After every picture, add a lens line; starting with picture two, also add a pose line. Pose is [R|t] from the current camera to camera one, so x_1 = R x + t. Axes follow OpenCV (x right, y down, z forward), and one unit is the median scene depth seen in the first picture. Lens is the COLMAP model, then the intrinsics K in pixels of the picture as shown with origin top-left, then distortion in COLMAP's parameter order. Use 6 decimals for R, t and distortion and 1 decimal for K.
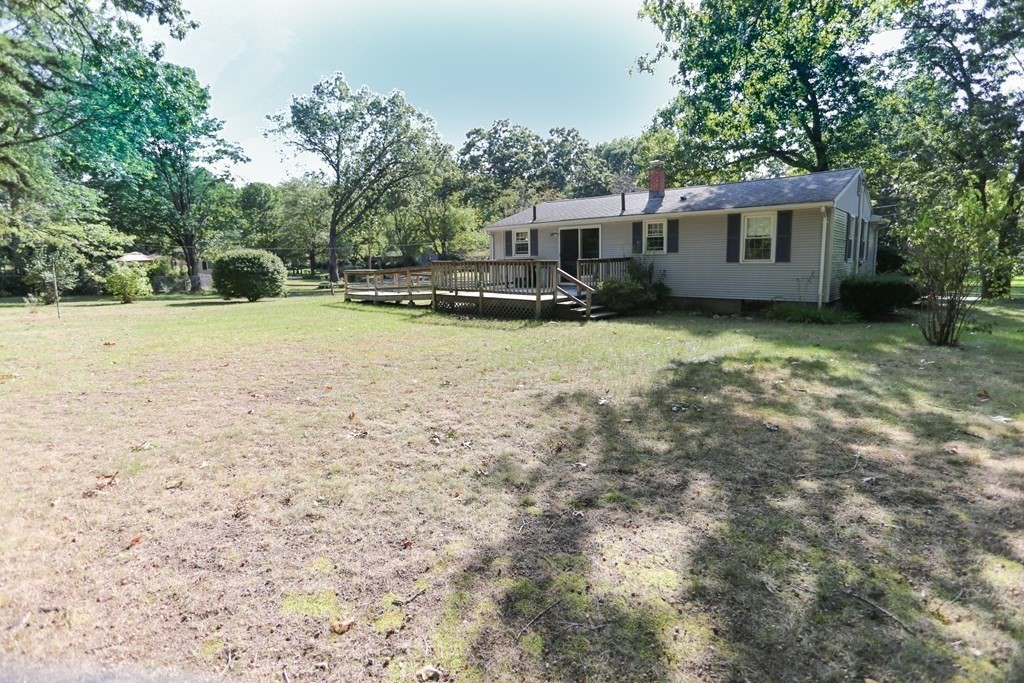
lens RADIAL K [[490.7, 0, 517.4], [0, 490.7, 331.7], [0, 0, 1]] dist [-0.058684, 0.028717]
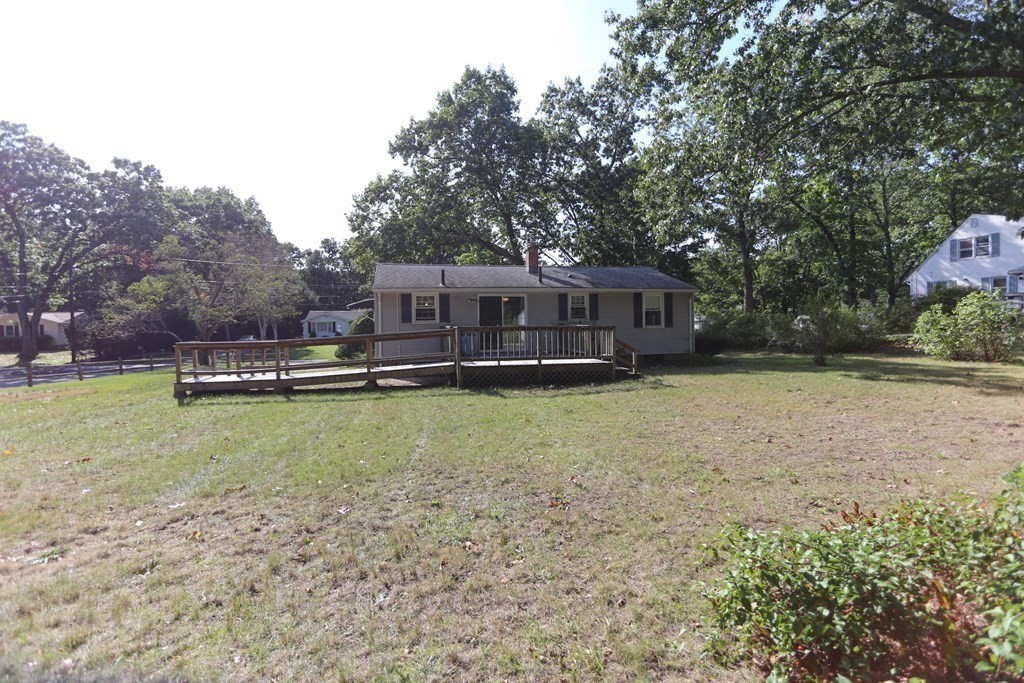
lens RADIAL K [[490.7, 0, 517.4], [0, 490.7, 331.7], [0, 0, 1]] dist [-0.058684, 0.028717]
pose [[0.583361, 0.004230, 0.812202, -0.728626], [0.126075, 0.987394, -0.095695, -0.043038], [-0.802369, 0.158223, 0.575474, 0.447404]]
